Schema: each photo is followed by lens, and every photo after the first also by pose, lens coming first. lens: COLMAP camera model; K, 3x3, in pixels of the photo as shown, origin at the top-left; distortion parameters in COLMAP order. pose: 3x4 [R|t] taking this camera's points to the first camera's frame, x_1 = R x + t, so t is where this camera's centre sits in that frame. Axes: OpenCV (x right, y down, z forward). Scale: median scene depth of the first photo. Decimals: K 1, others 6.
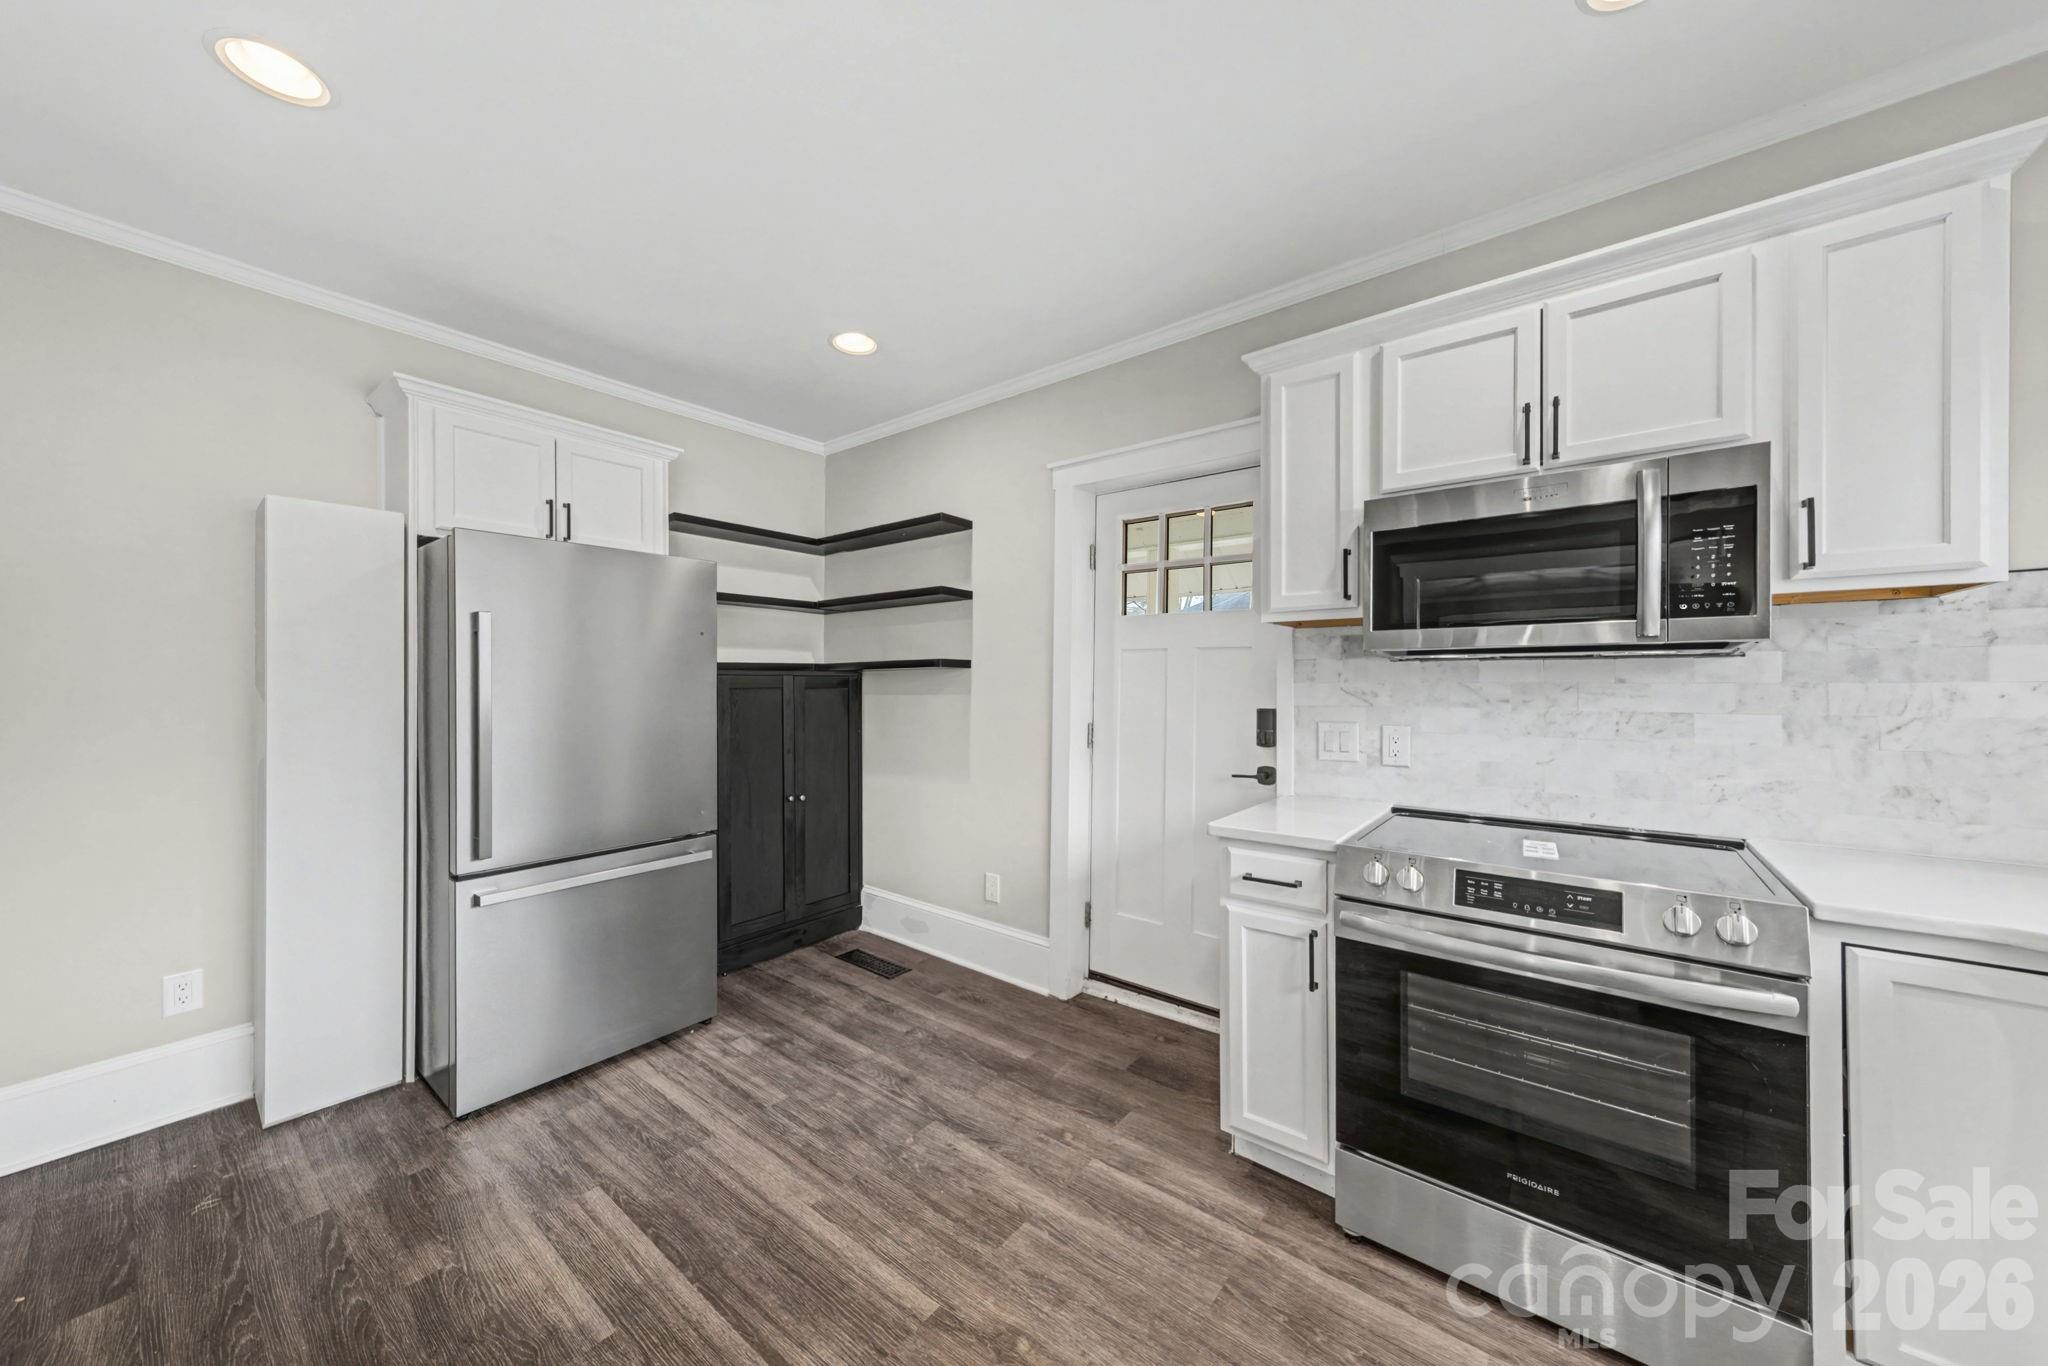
lens RADIAL K [[695.2, 0, 1055.6], [0, 695.2, 692.1], [0, 0, 1]] dist [-0.001368, -0.000086]
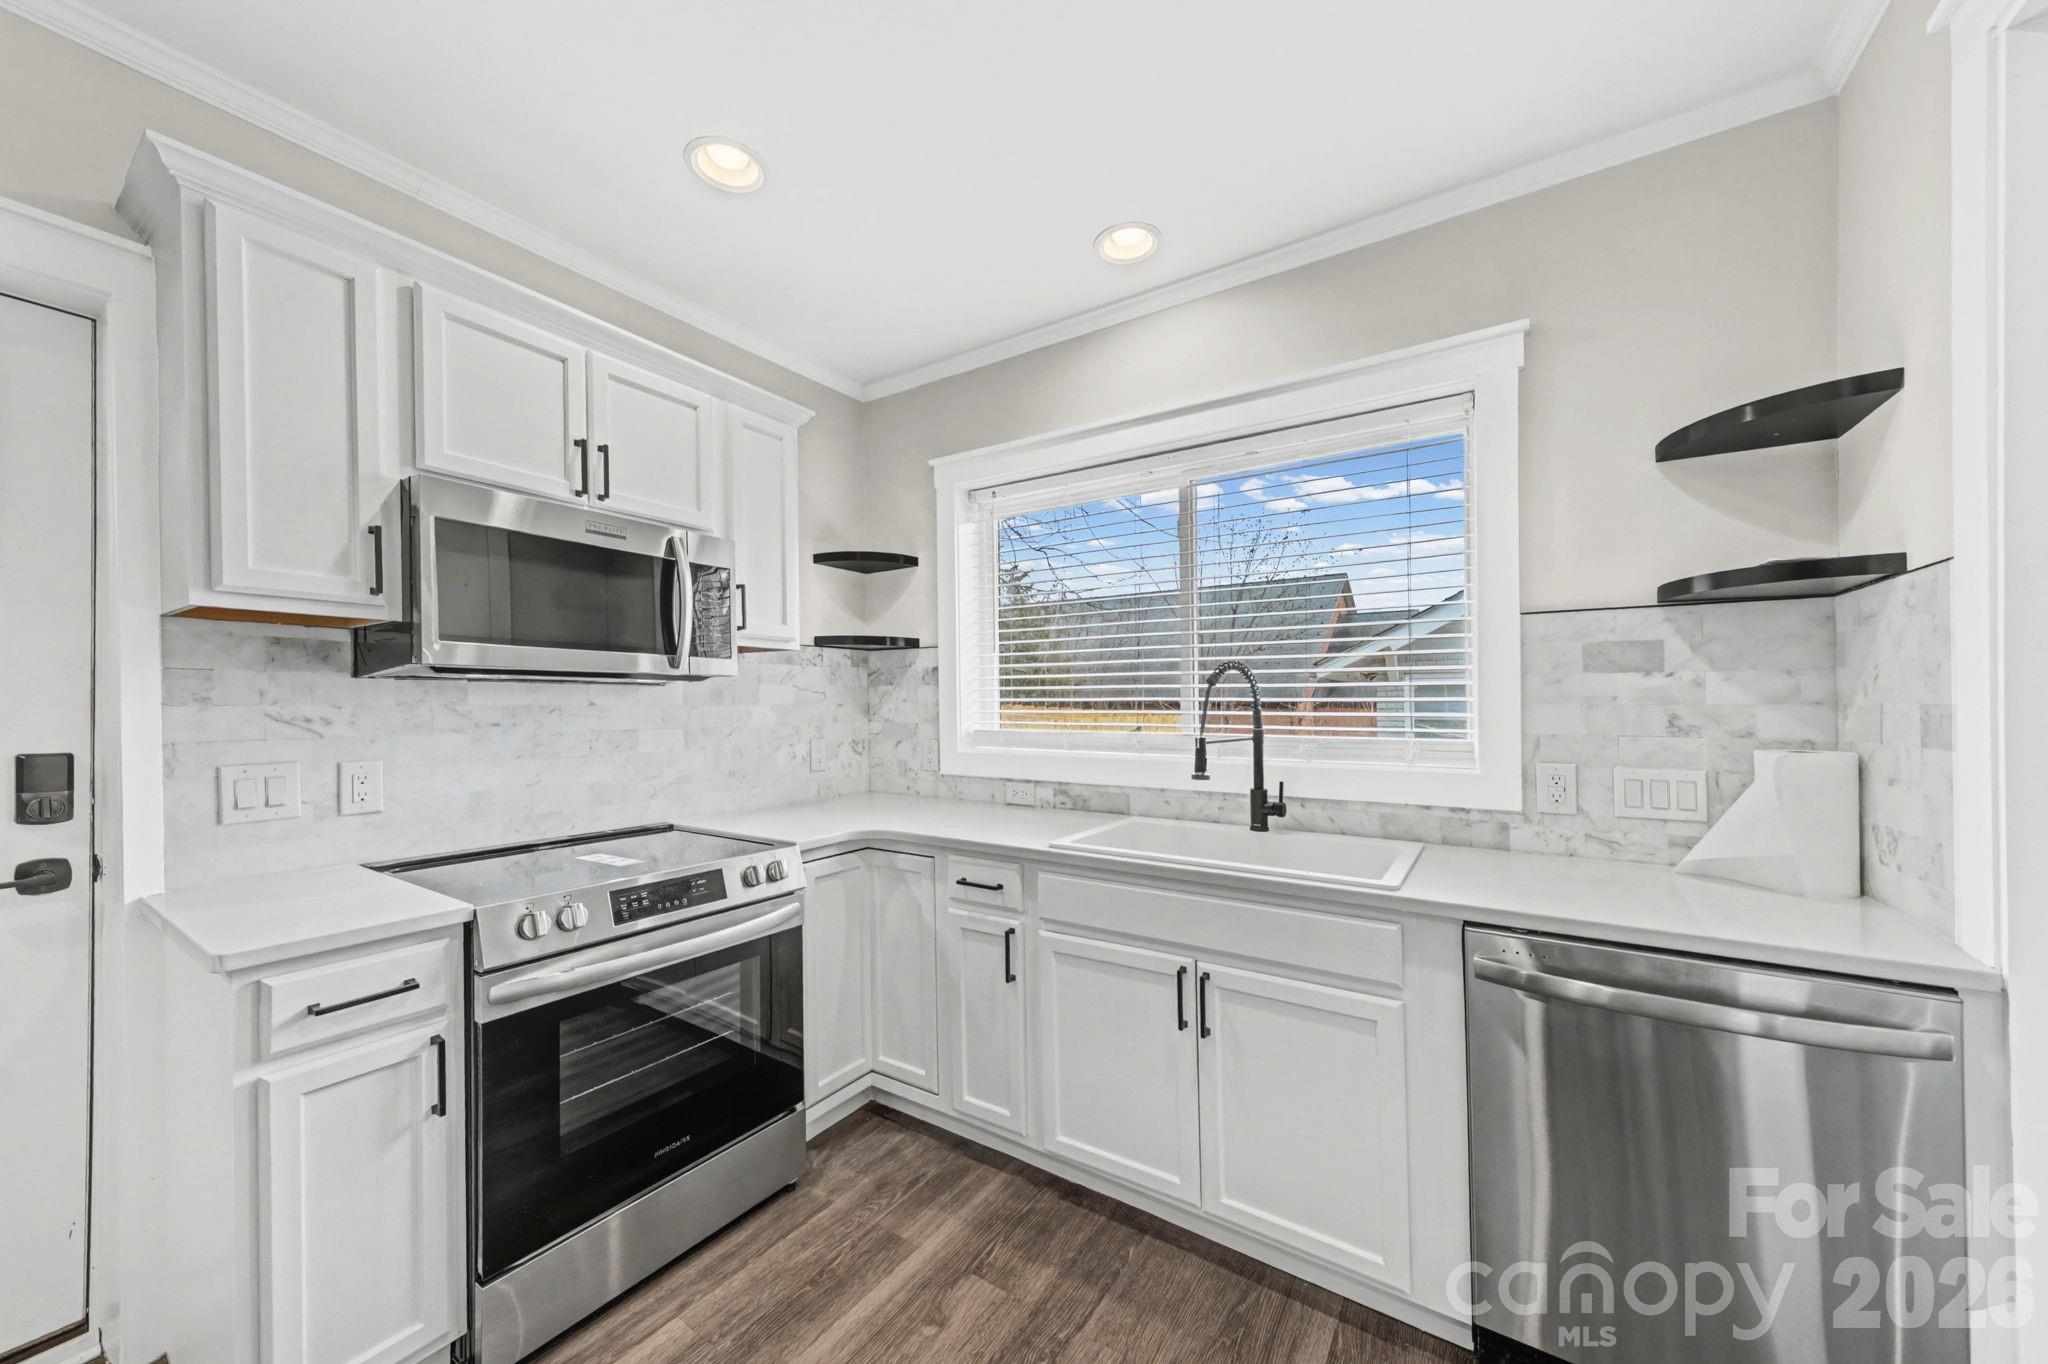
lens RADIAL K [[749.2, 0, 1011.3], [0, 749.2, 697.5], [0, 0, 1]] dist [0.000377, -0.000122]
pose [[-0.050211, 0.006086, 0.998720, -0.476432], [0.009158, 0.999942, -0.005633, -0.013864], [-0.998697, 0.008863, -0.050264, 0.412554]]
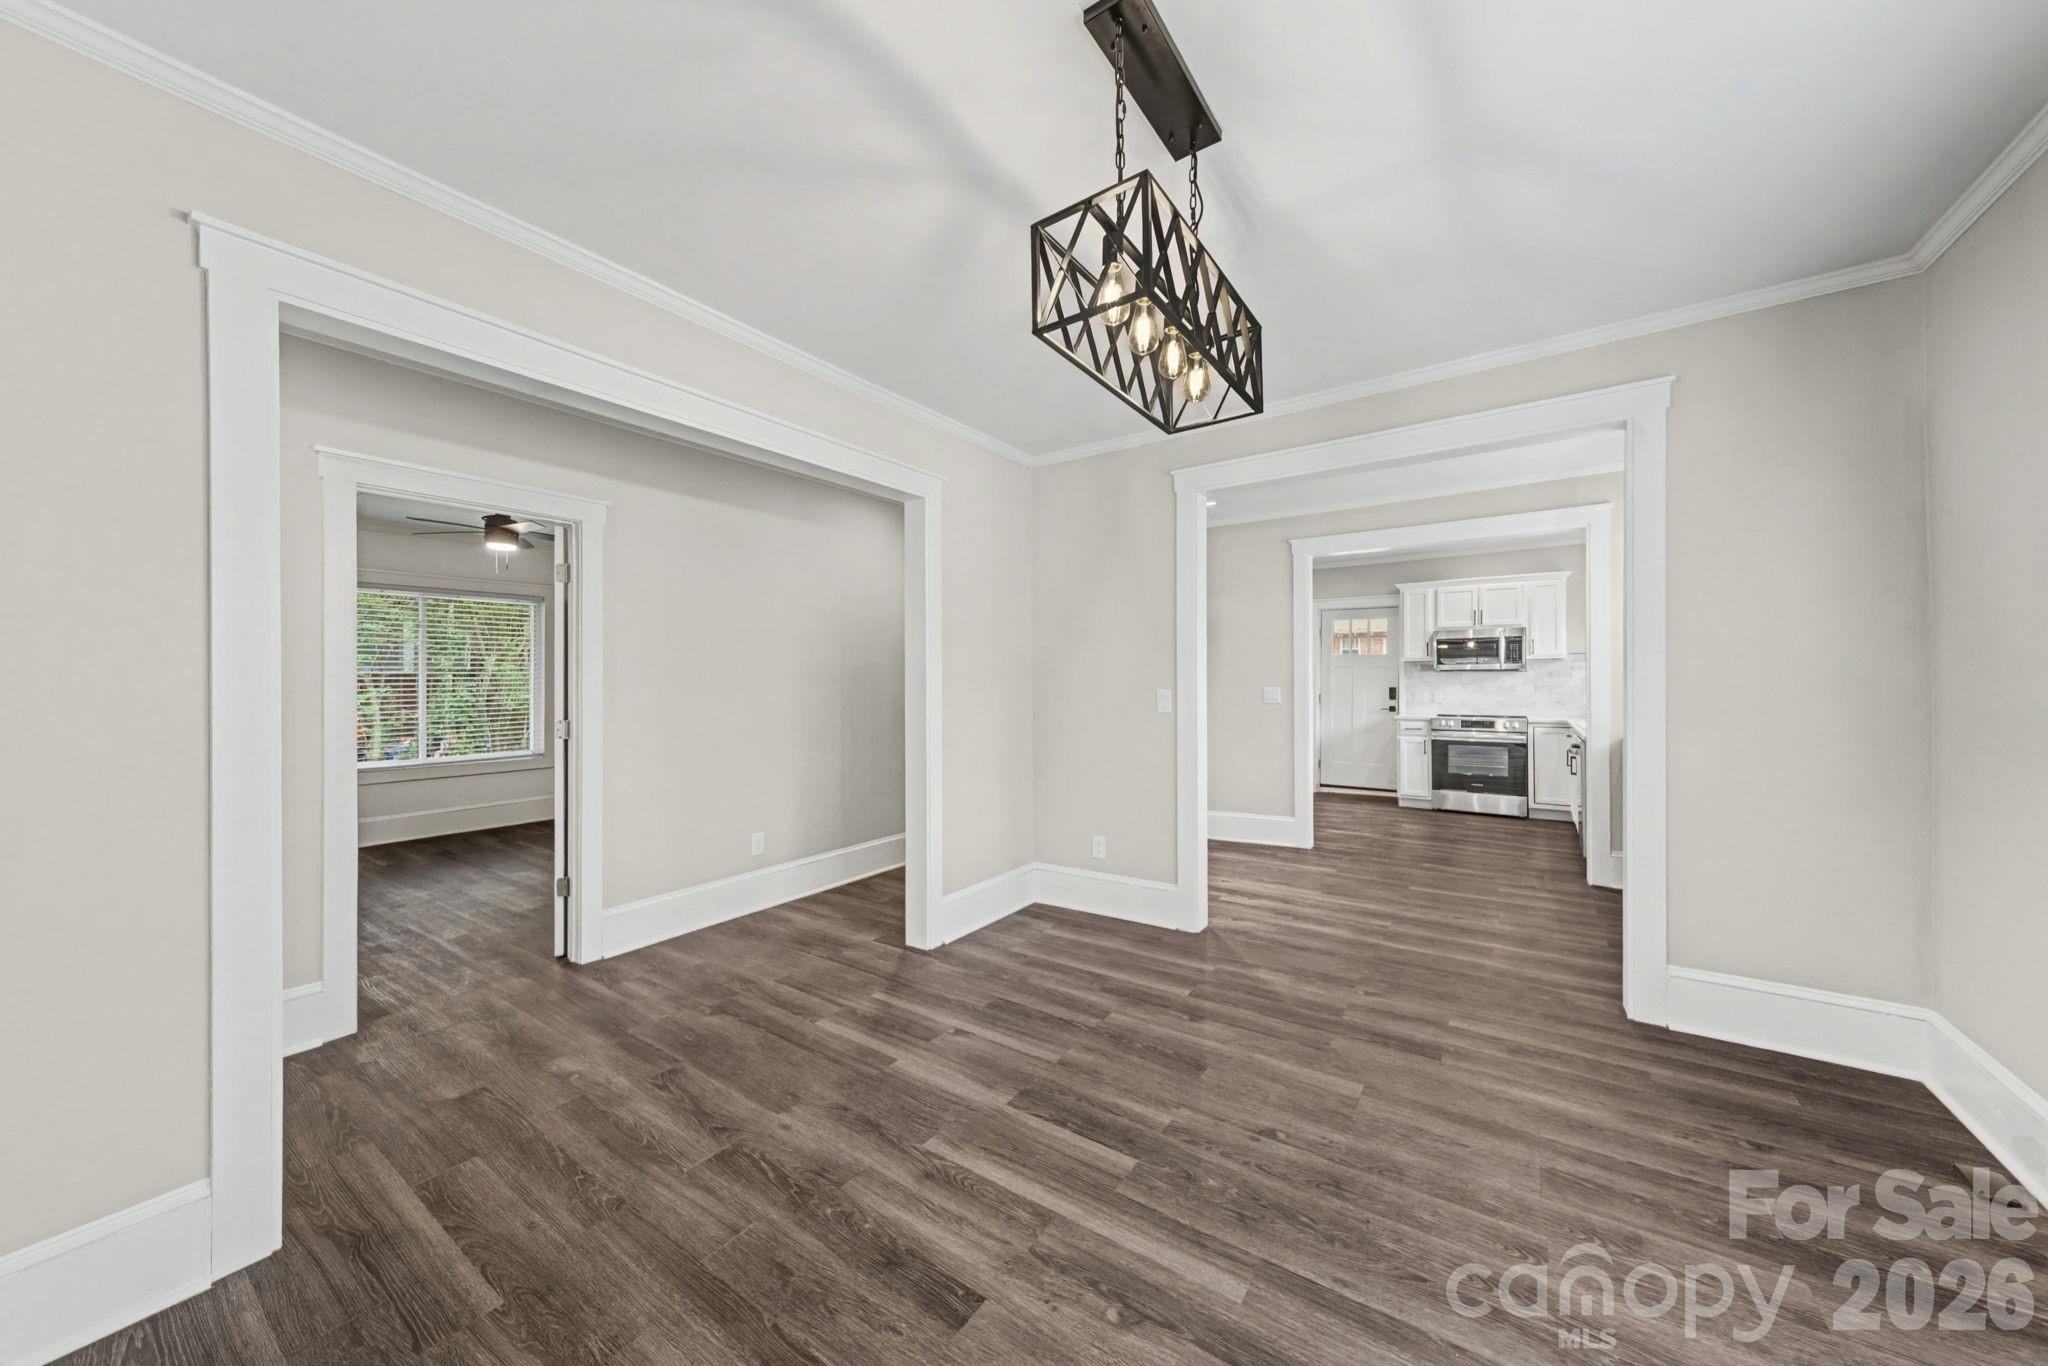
lens RADIAL K [[718.0, 0, 1034.2], [0, 718.0, 686.3], [0, 0, 1]] dist [0.001241, -0.000005]
pose [[0.998607, -0.001593, 0.052732, -2.168314], [0.002142, 0.999944, -0.010359, 0.074338], [-0.052713, 0.010458, 0.998555, -3.126727]]
